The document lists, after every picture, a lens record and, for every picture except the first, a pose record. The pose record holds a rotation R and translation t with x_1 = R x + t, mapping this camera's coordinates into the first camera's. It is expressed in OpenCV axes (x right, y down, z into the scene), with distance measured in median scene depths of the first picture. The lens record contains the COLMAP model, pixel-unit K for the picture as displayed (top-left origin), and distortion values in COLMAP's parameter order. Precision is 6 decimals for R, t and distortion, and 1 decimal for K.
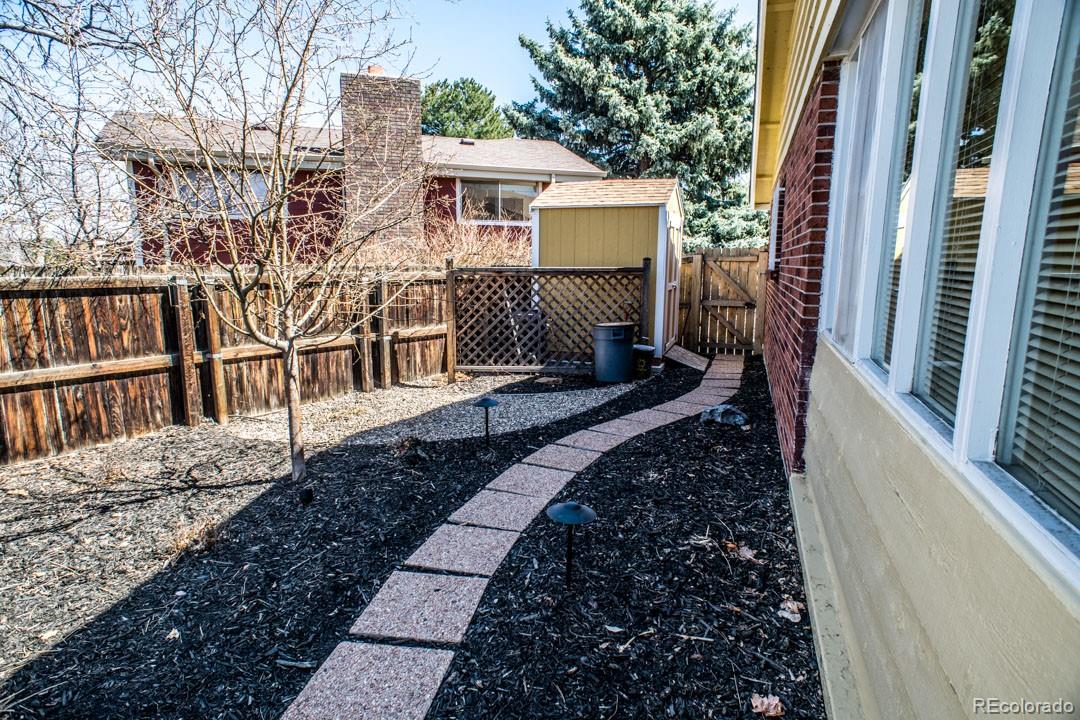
lens RADIAL K [[600.0, 0, 542.5], [0, 600.0, 365.4], [0, 0, 1]] dist [-0.019826, 0.030254]
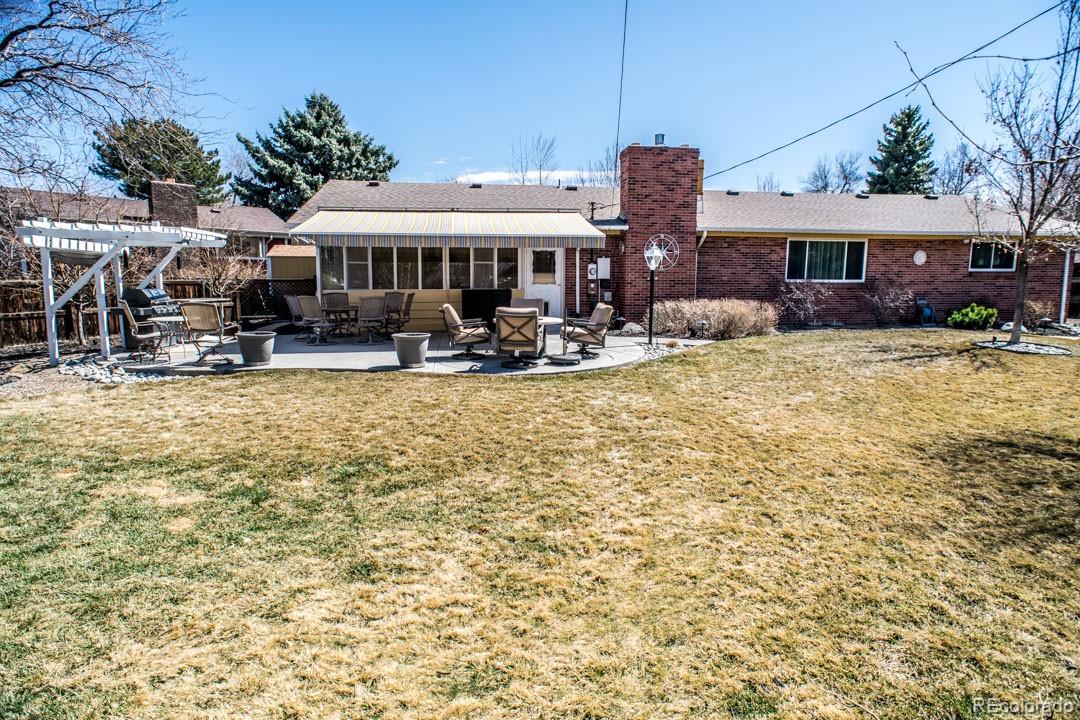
lens RADIAL K [[600.0, 0, 536.8], [0, 600.0, 360.3], [0, 0, 1]] dist [-0.019826, 0.030254]
pose [[0.898754, -0.056687, 0.434774, -0.052088], [0.076009, 0.996737, -0.027165, 0.153491], [-0.431815, 0.057461, 0.900130, -0.794876]]
